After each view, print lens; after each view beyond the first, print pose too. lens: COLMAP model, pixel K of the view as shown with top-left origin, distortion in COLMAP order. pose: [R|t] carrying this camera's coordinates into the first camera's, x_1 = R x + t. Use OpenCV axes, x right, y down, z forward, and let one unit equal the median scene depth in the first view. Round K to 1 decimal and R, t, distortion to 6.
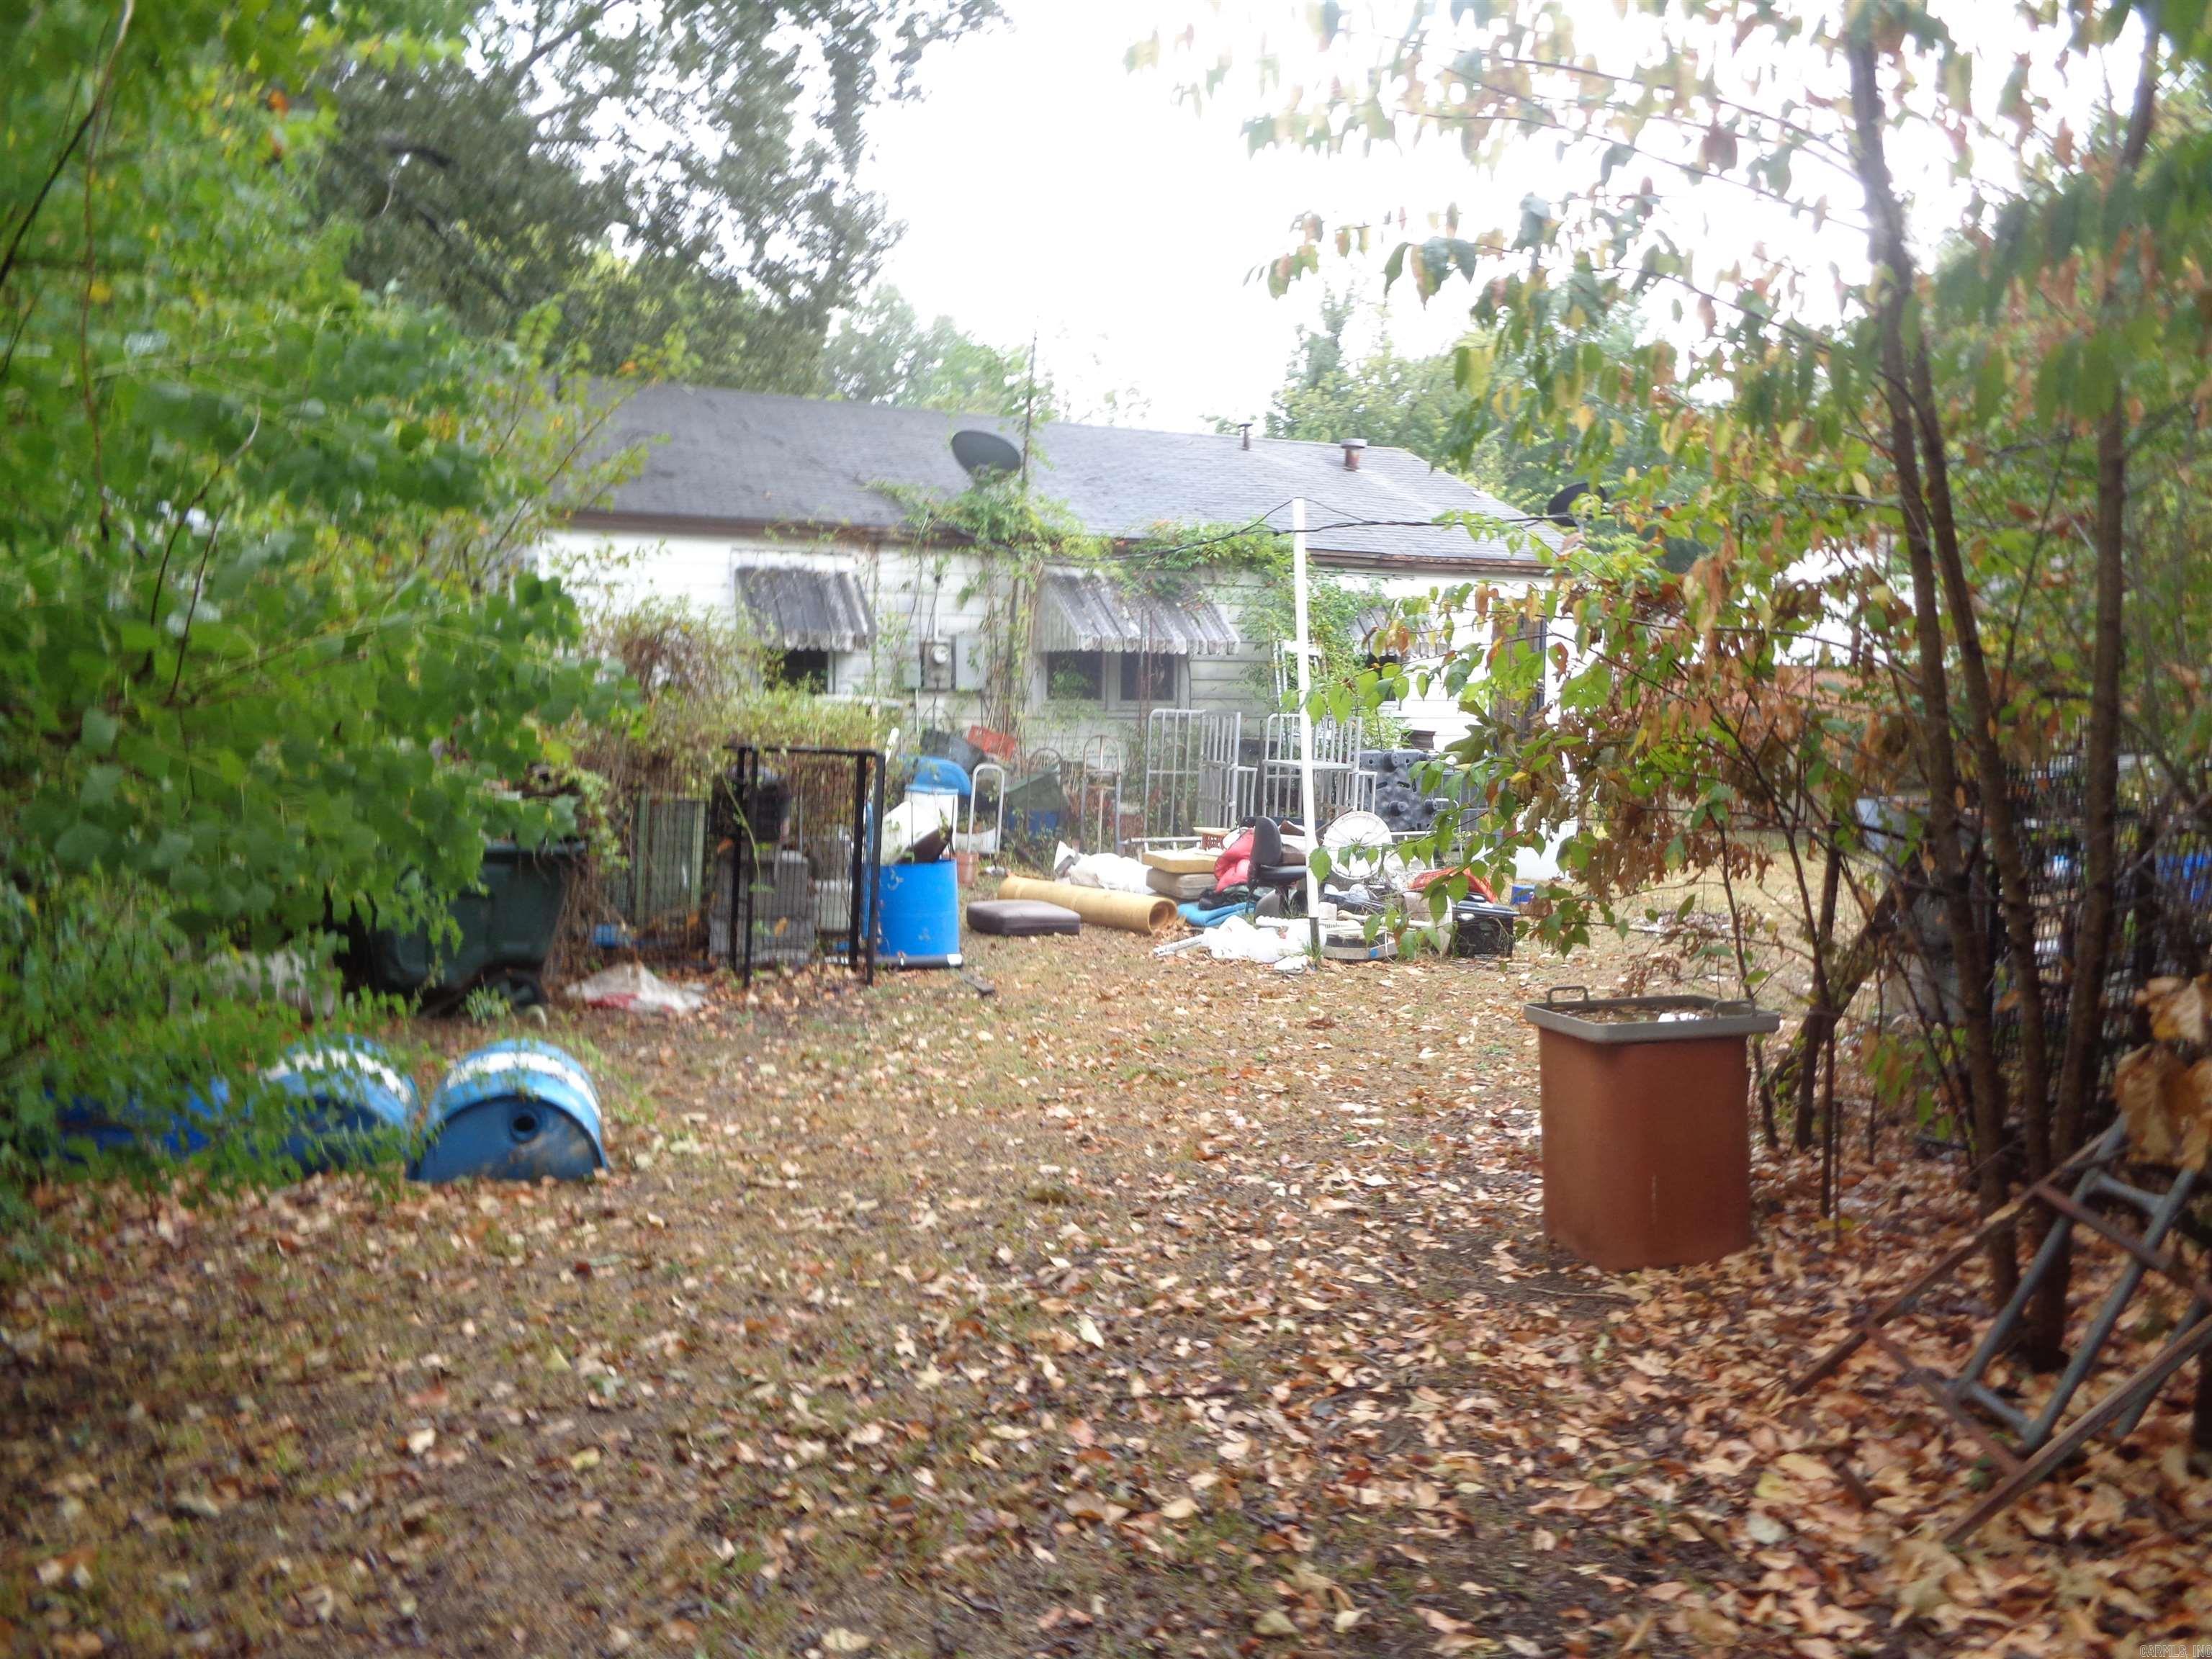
lens RADIAL K [[1780.1, 0, 1101.3], [0, 1780.1, 816.2], [0, 0, 1]] dist [-0.005469, 0.005910]
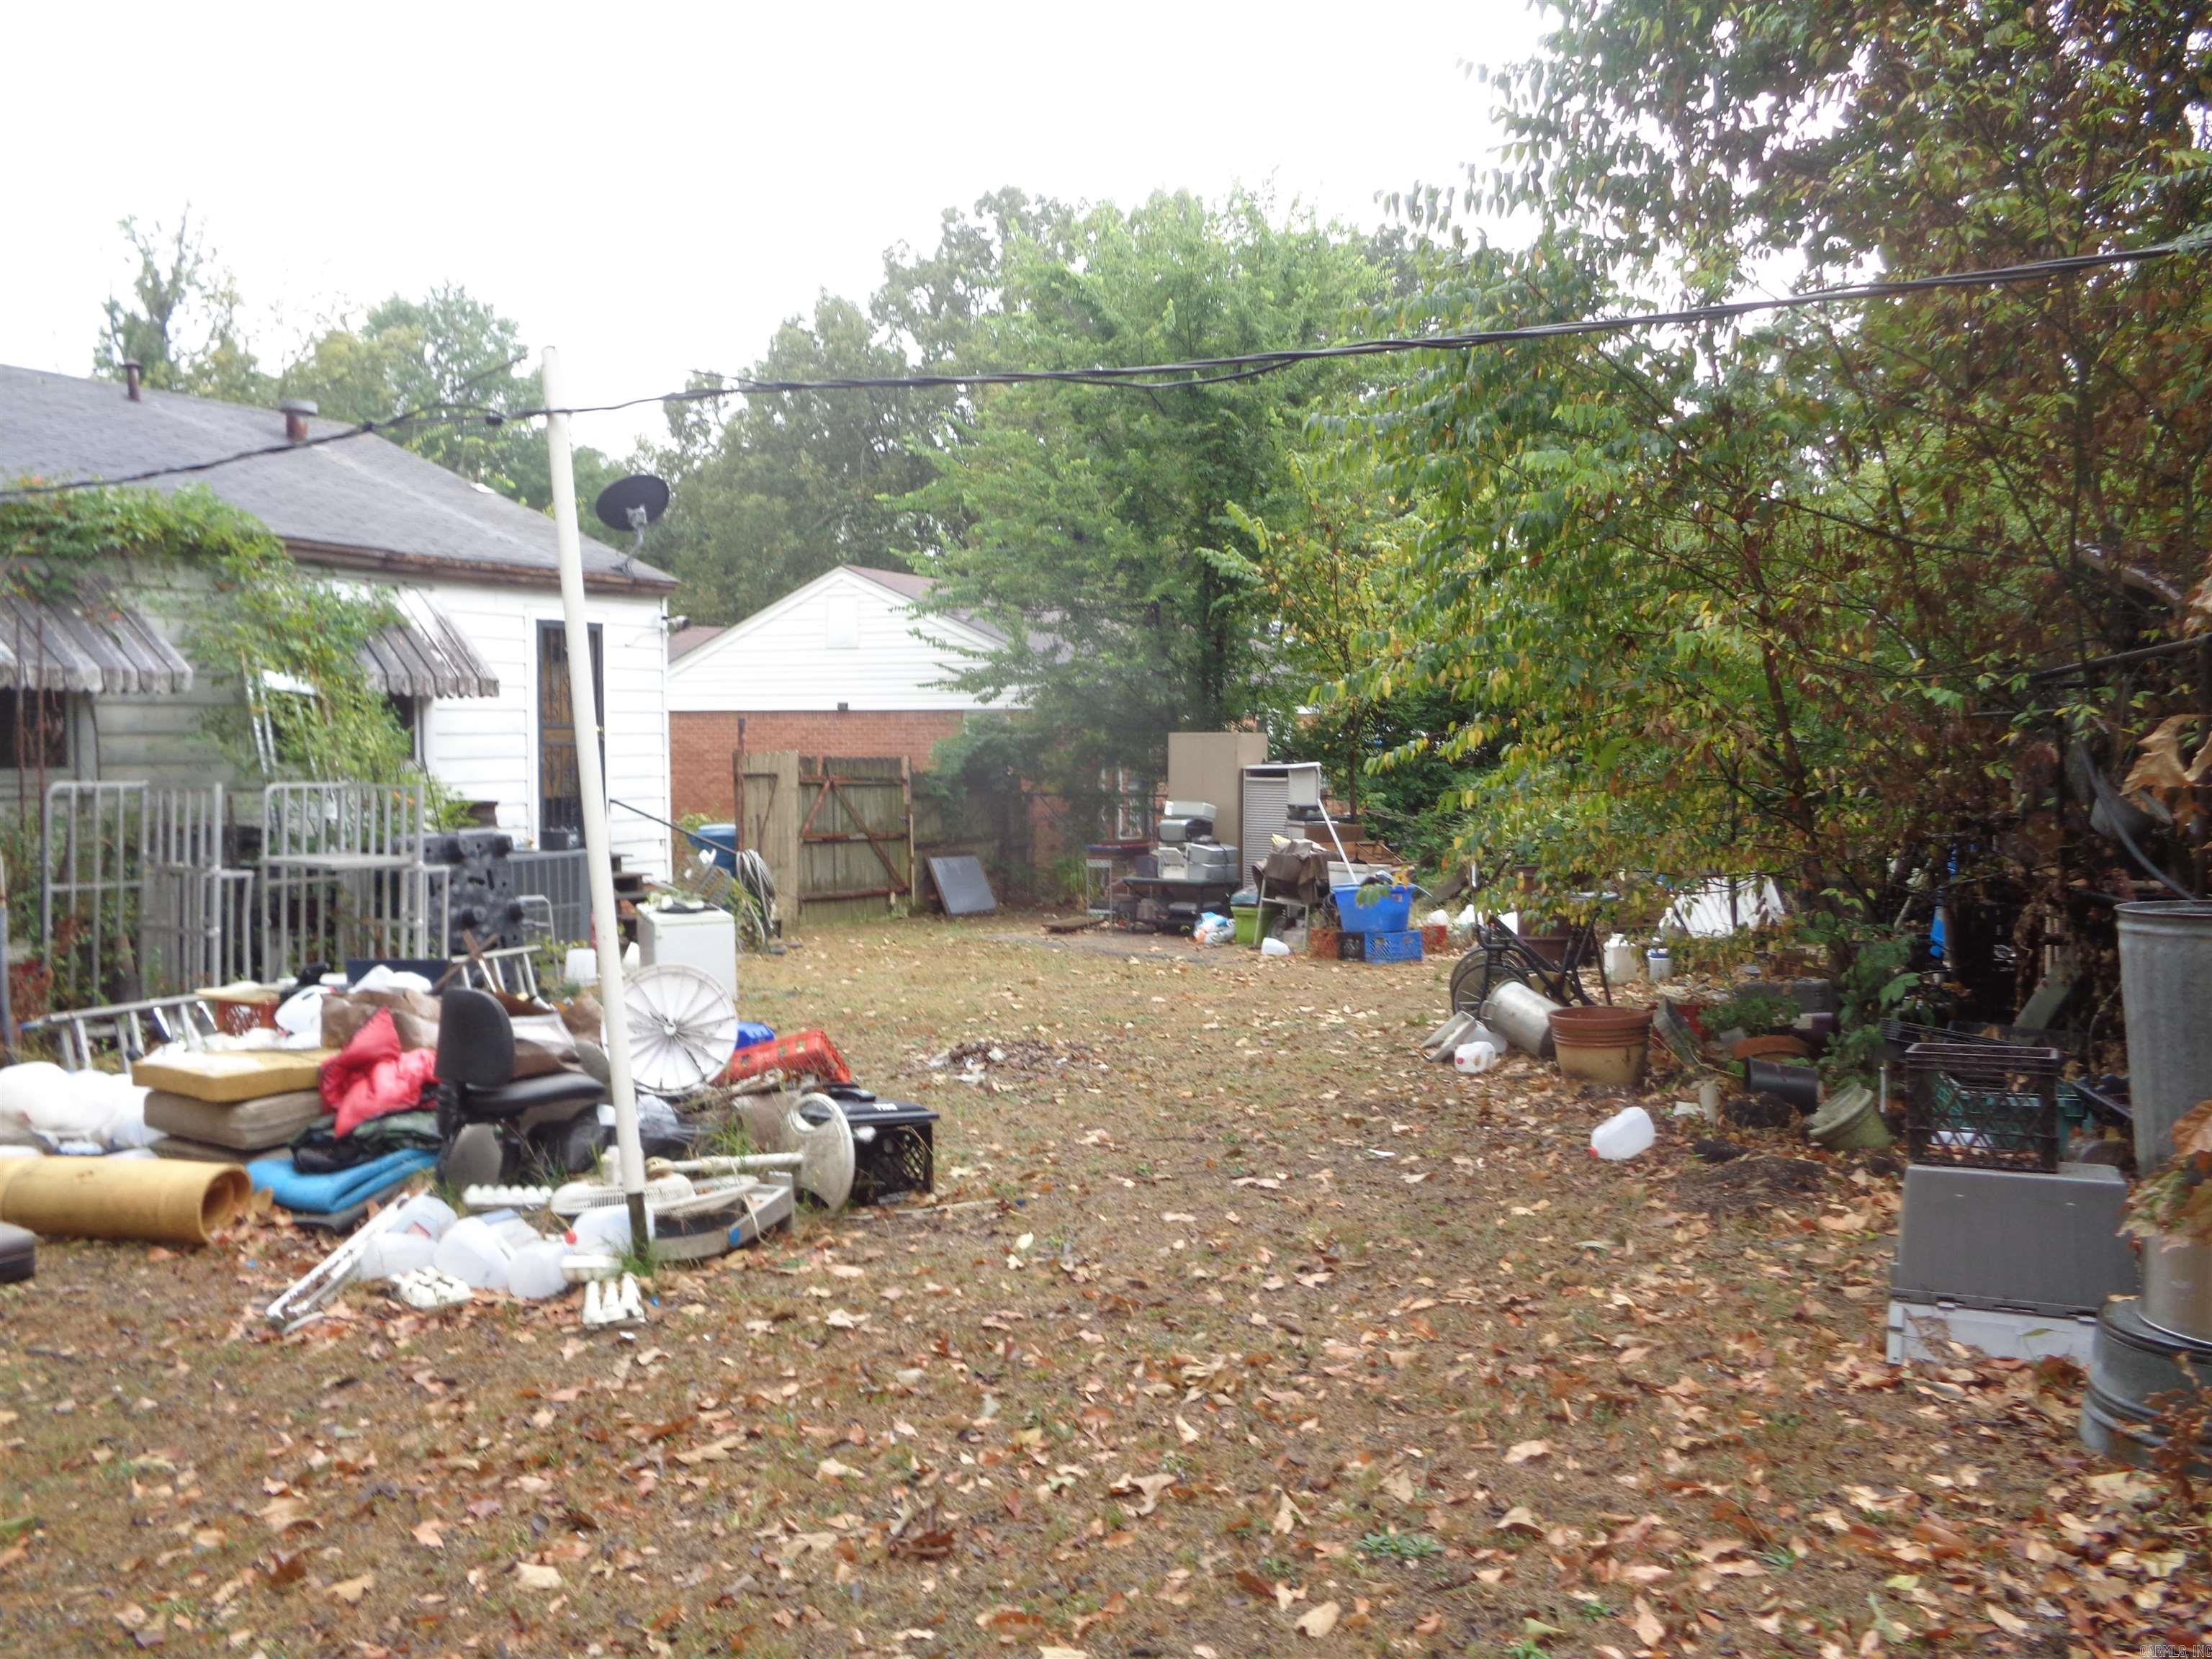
lens RADIAL K [[1780.1, 0, 1101.3], [0, 1780.1, 816.2], [0, 0, 1]] dist [-0.005469, 0.005910]
pose [[0.806836, -0.043069, 0.589204, -0.038377], [0.061878, 0.998014, -0.011782, -0.020367], [-0.587526, 0.045965, 0.807899, 0.316744]]
